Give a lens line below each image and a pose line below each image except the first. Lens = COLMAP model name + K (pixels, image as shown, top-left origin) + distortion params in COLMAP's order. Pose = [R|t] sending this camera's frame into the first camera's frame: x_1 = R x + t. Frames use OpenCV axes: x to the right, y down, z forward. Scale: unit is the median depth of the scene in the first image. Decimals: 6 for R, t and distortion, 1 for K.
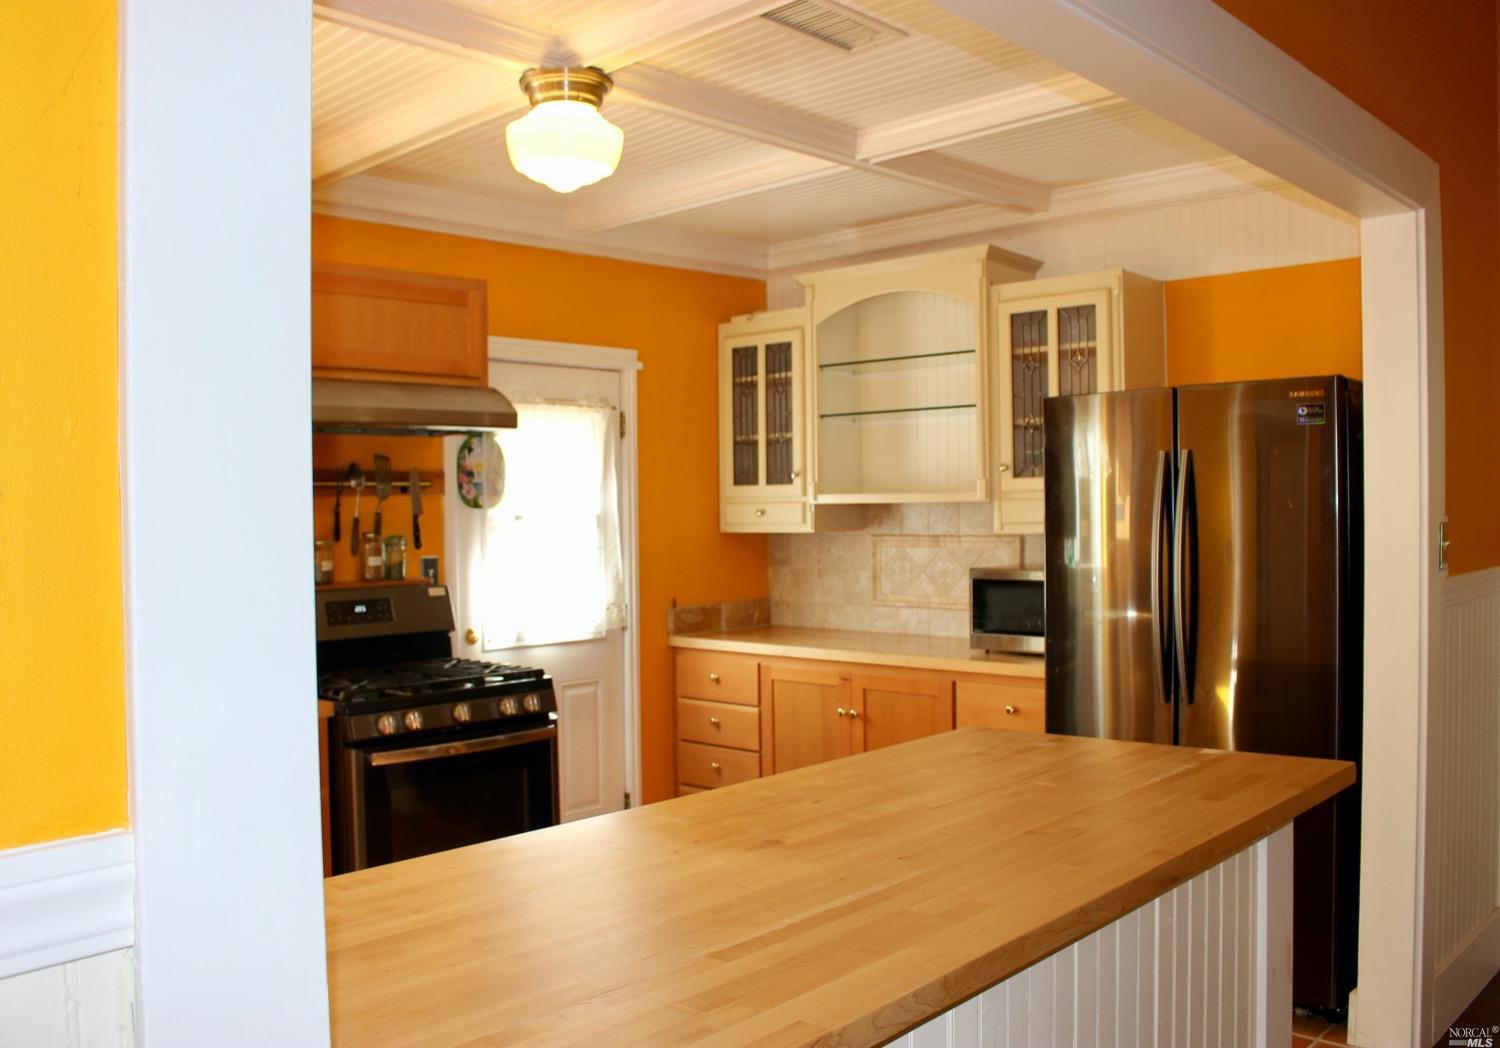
lens RADIAL K [[1253.7, 0, 750.0], [0, 1253.7, 524.0], [0, 0, 1]] dist [-0.000880, -0.000200]
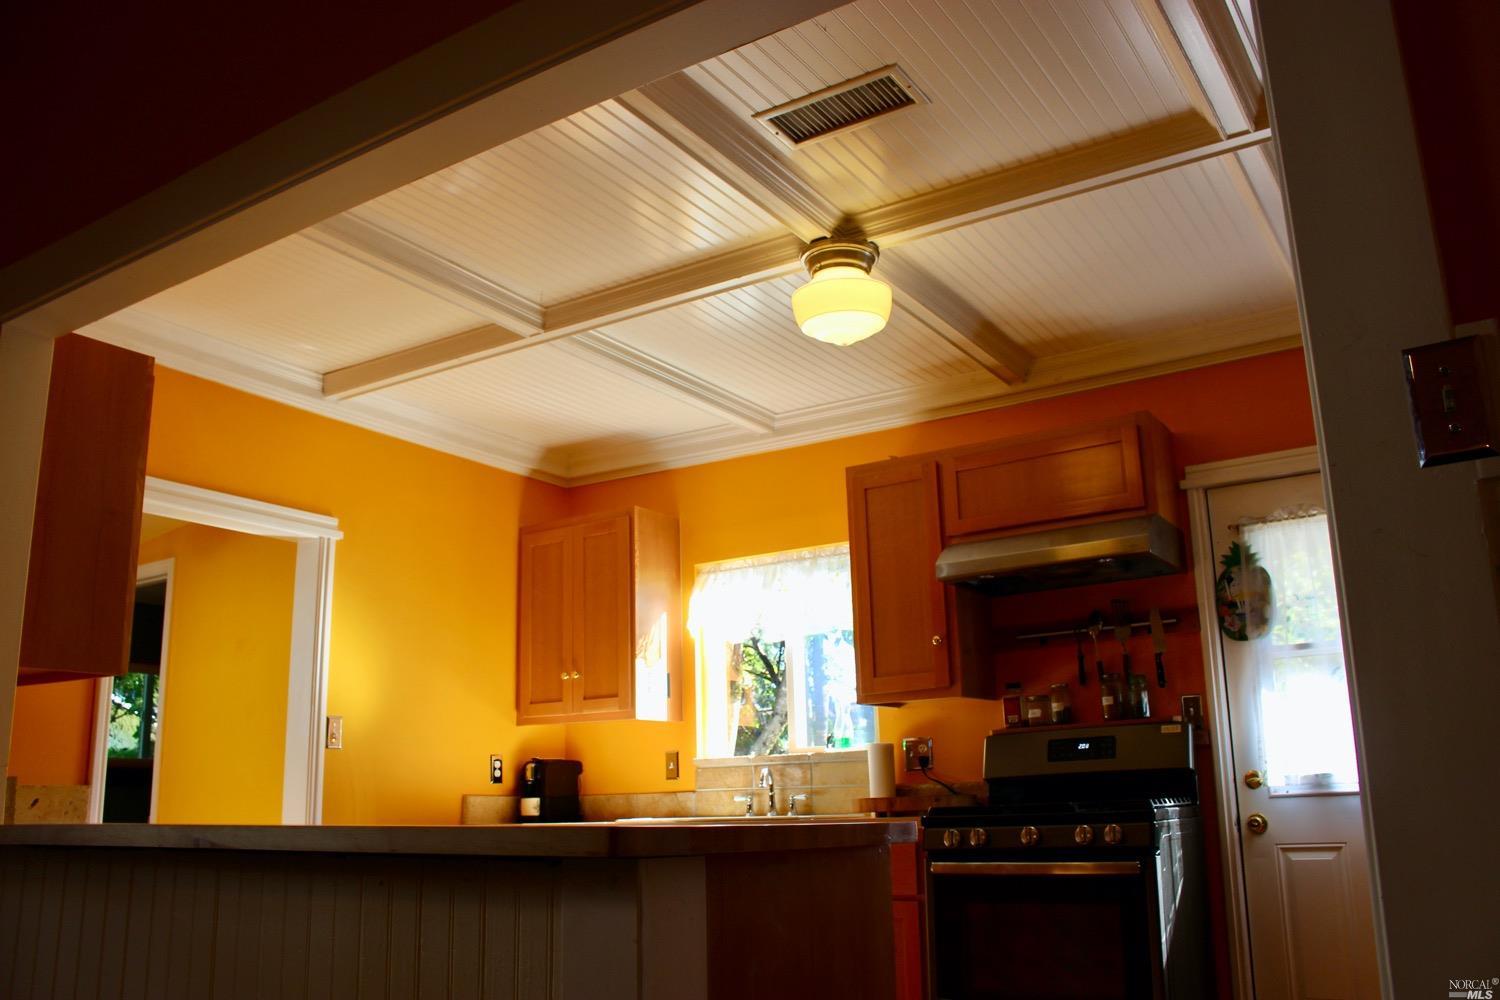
lens RADIAL K [[1207.4, 0, 775.4], [0, 1207.4, 503.0], [0, 0, 1]] dist [-0.112159, -0.007372]
pose [[0.182695, -0.223773, -0.957365, 0.630051], [0.015293, 0.974283, -0.224809, 0.086829], [0.983051, 0.026431, 0.181419, 0.531967]]
